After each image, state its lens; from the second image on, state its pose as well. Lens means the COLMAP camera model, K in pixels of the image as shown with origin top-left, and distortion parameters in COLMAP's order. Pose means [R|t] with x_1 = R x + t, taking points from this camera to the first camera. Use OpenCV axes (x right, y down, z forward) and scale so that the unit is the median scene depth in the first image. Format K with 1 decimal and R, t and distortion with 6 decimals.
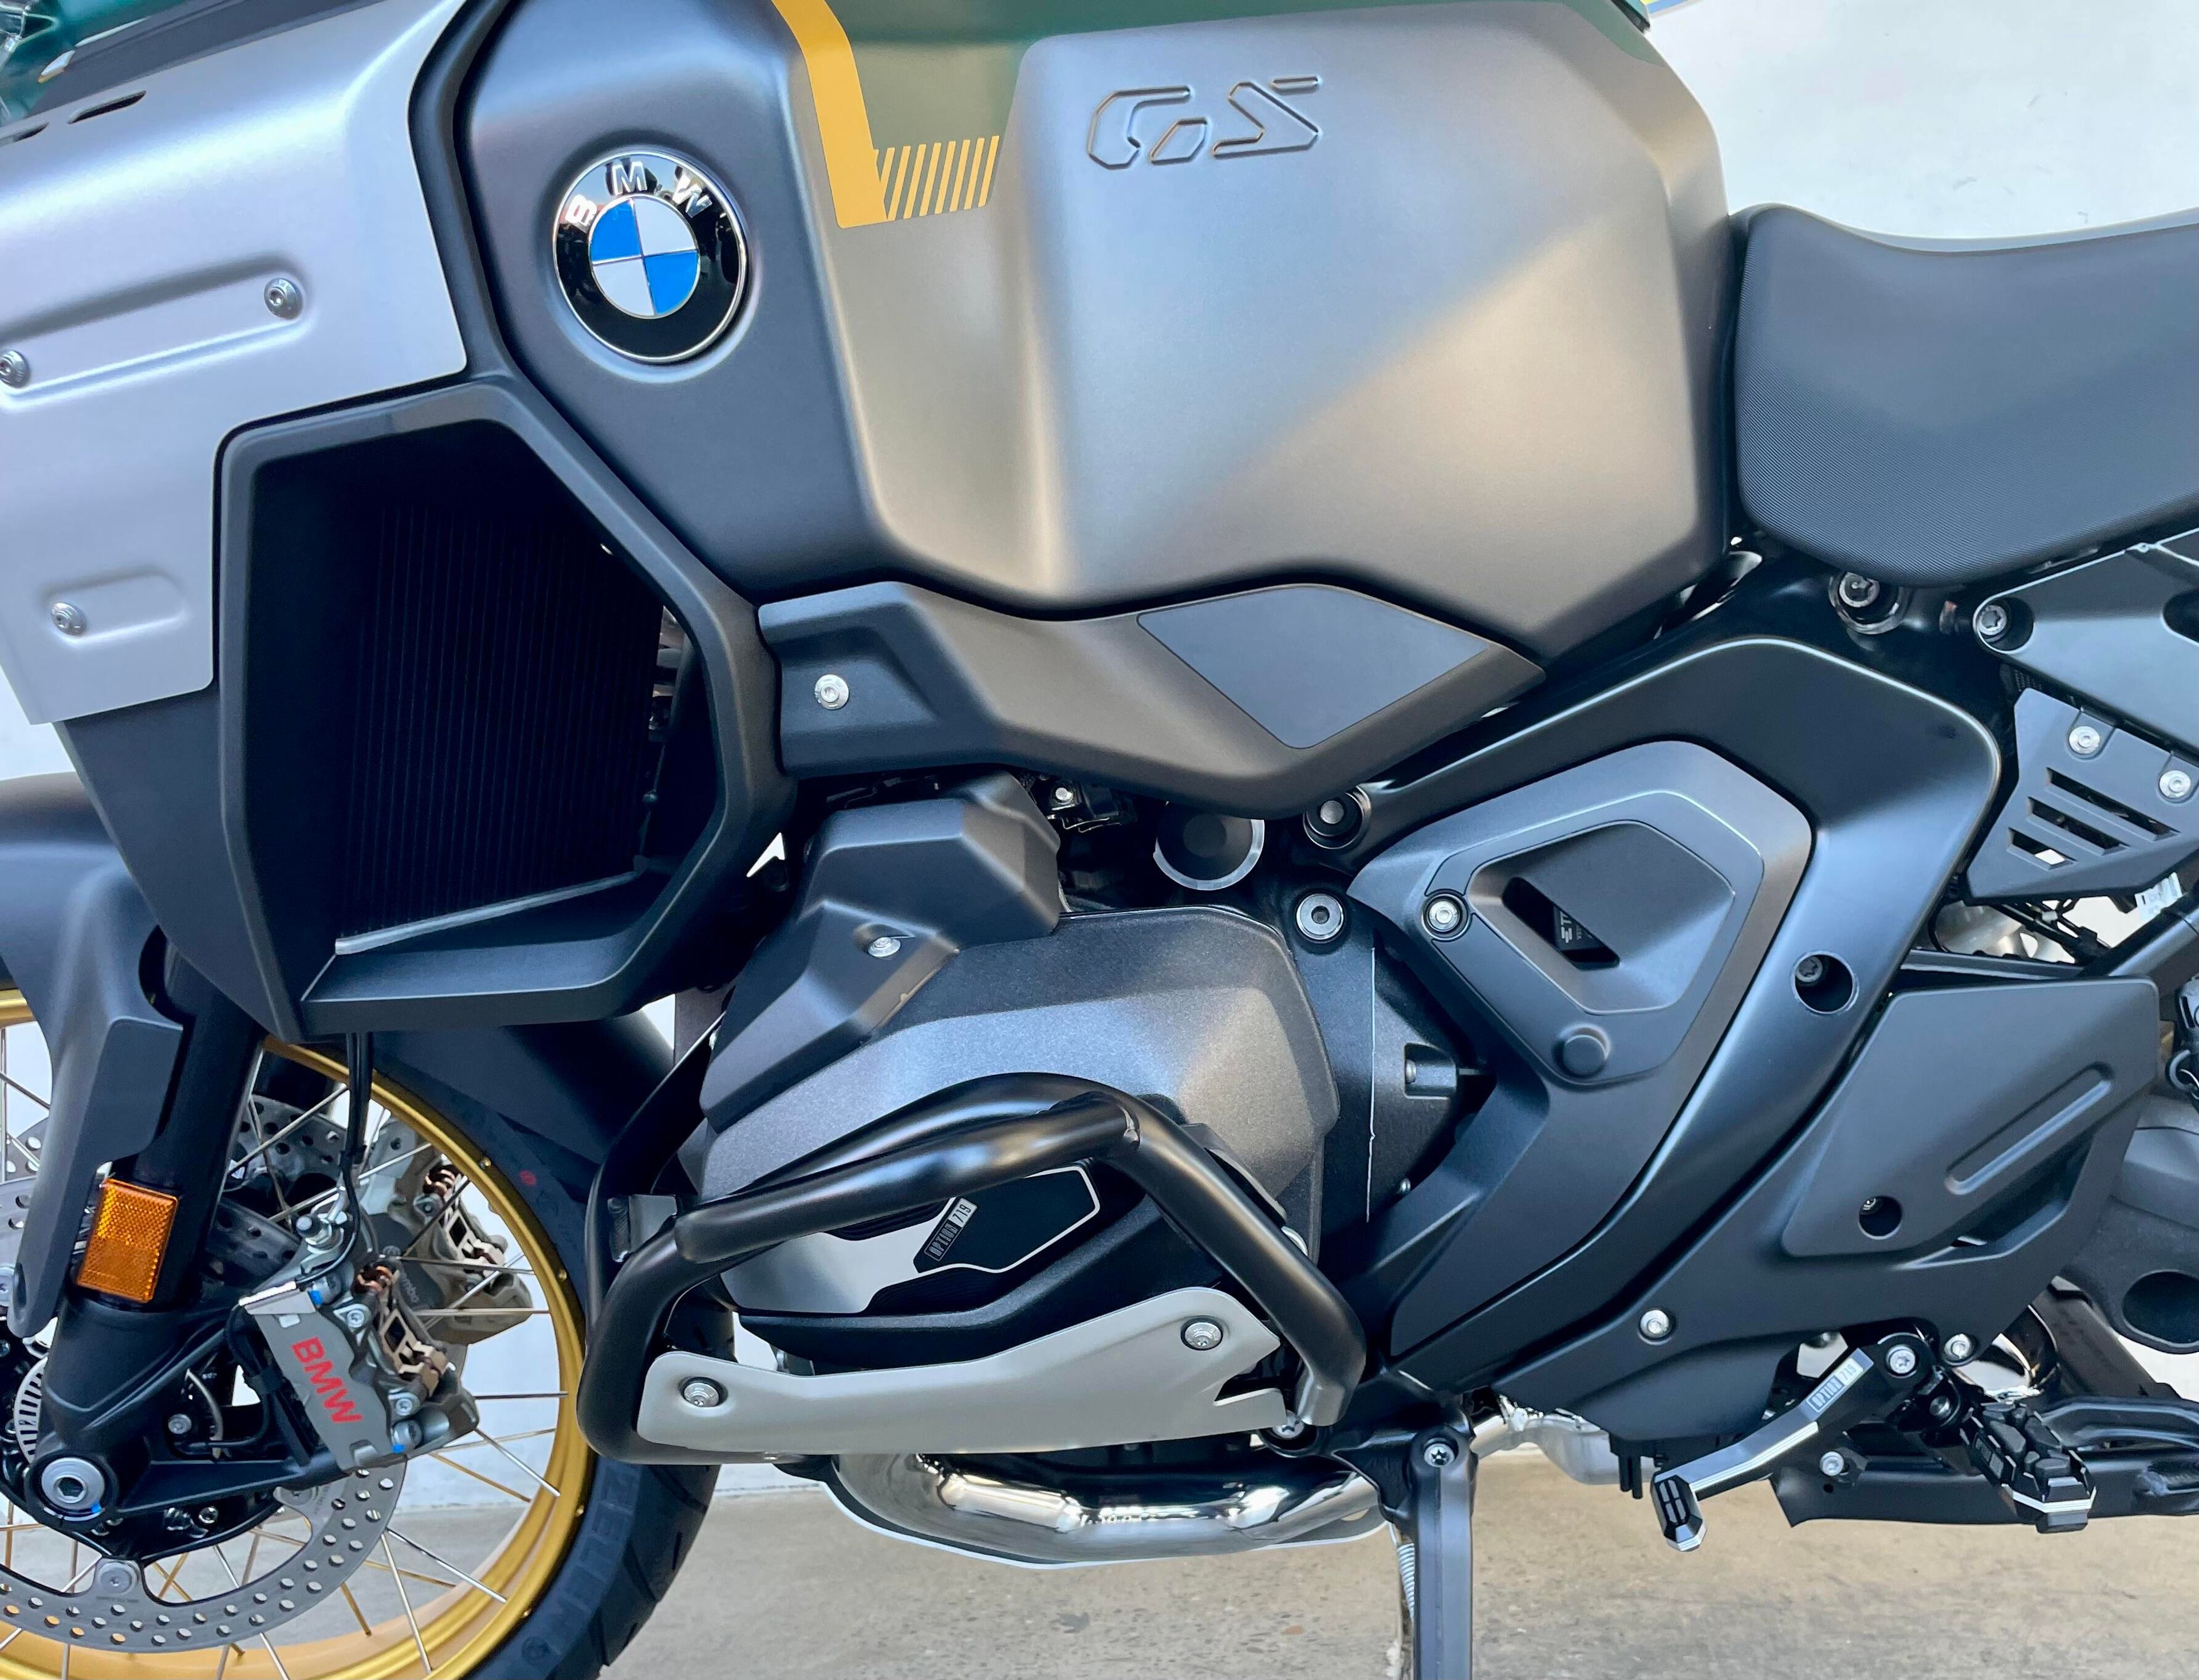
lens RADIAL K [[1934.7, 0, 1235.8], [0, 1934.7, 936.5], [0, 0, 1]] dist [0.059742, -0.062022]
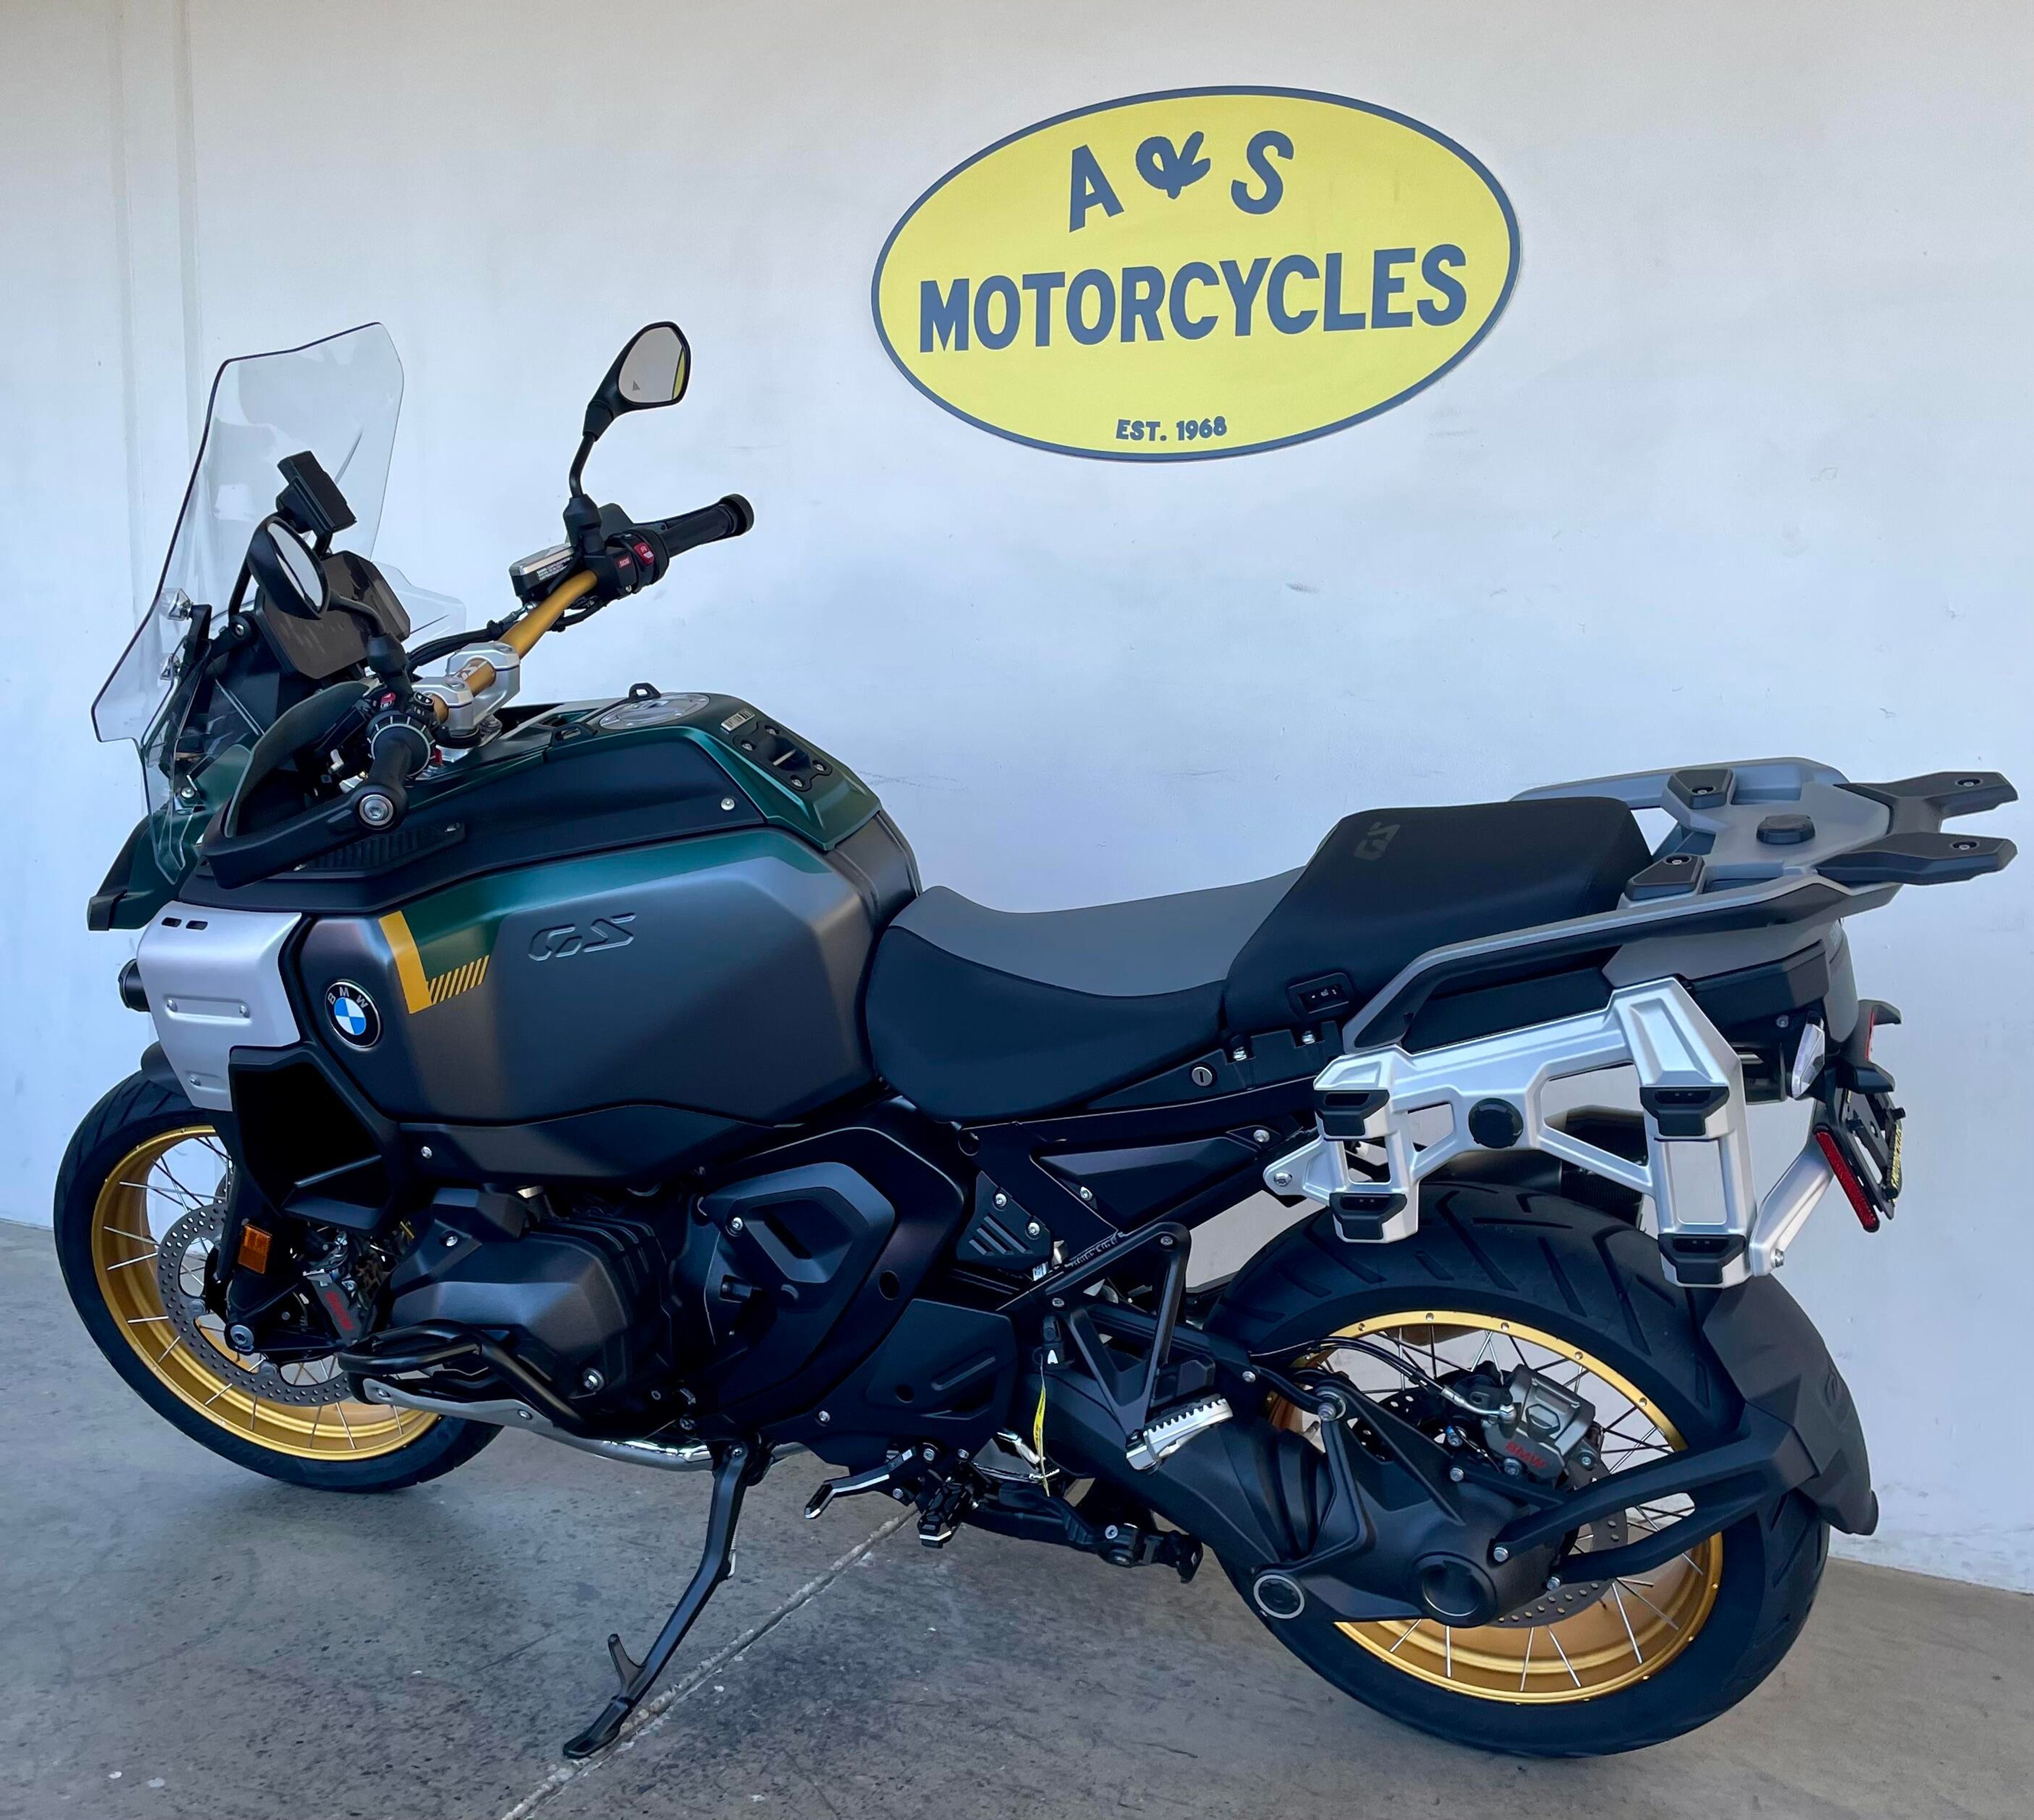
lens RADIAL K [[2257.1, 0, 983.0], [0, 2257.1, 936.3], [0, 0, 1]] dist [0.057858, 0.000000]
pose [[0.931465, 0.127459, -0.340774, 1.184312], [-0.068831, 0.981448, 0.178945, -0.798768], [0.357260, -0.143225, 0.922958, -1.202993]]
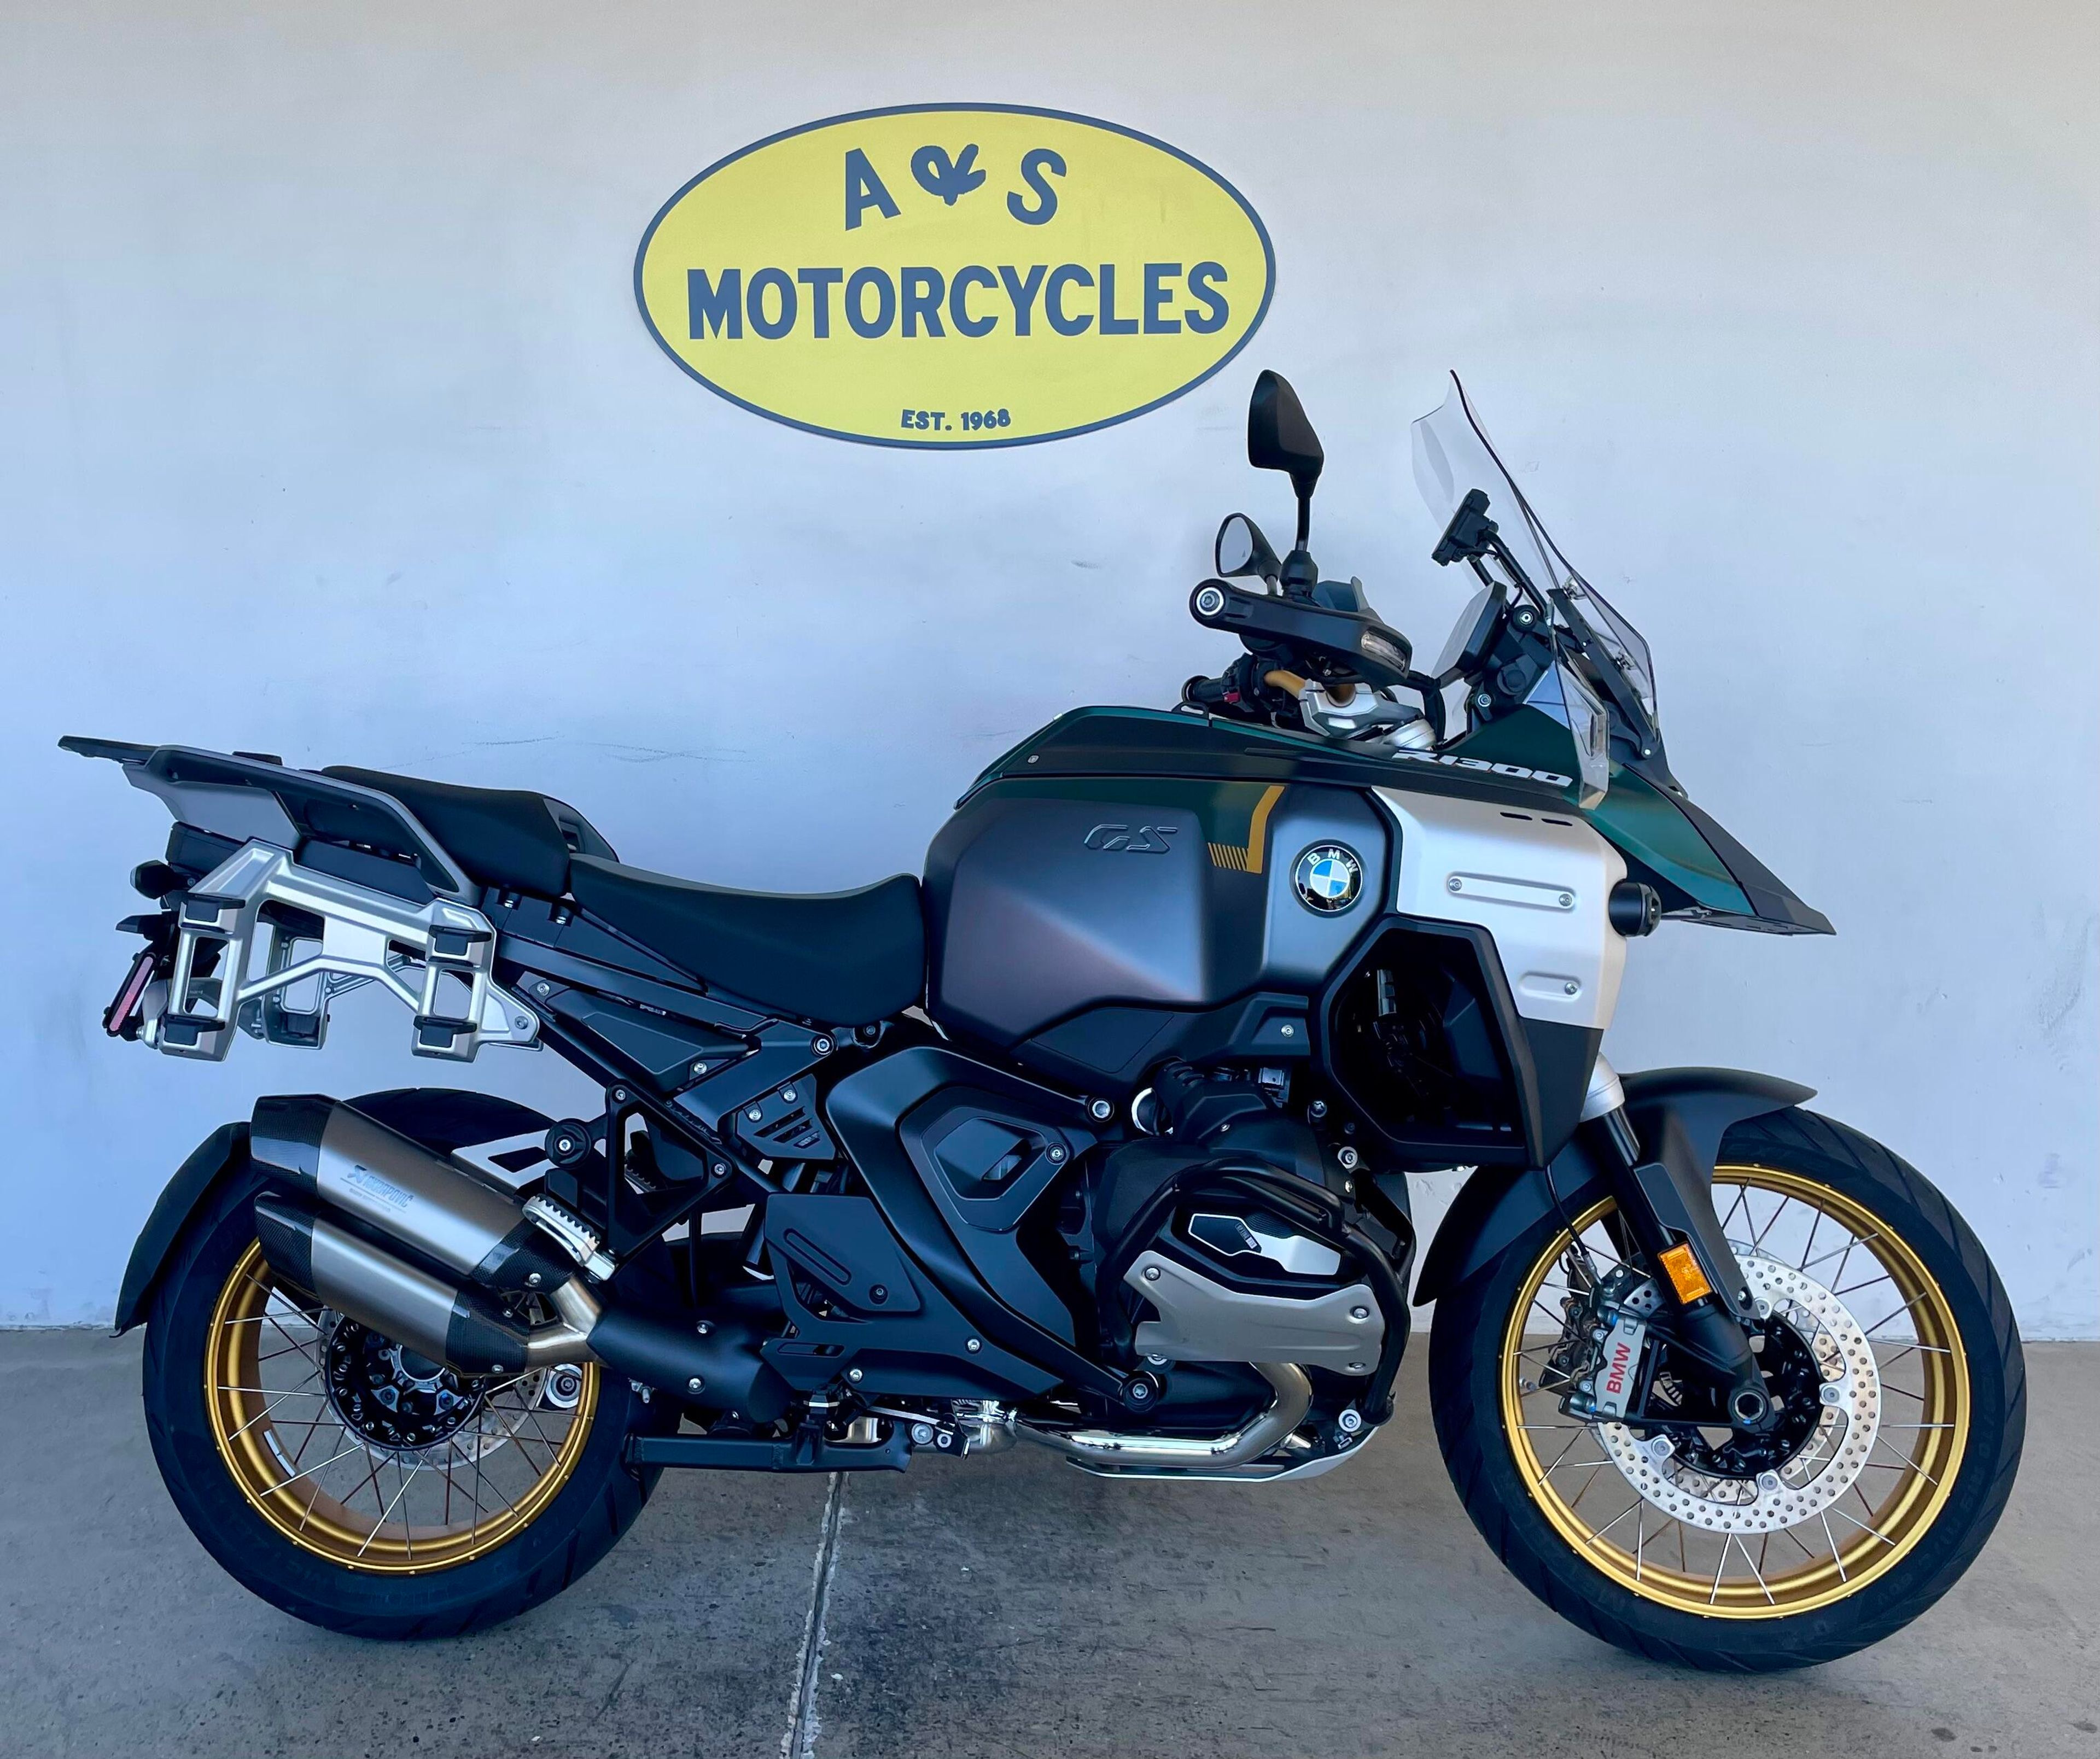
lens RADIAL K [[2143.0, 0, 958.1], [0, 2143.0, 836.7], [0, 0, 1]] dist [0.050289, 0.000000]
pose [[0.995469, 0.045809, 0.083320, -0.001388], [-0.061366, 0.978883, 0.194993, -0.965192], [-0.072628, -0.199222, 0.977259, -1.369703]]
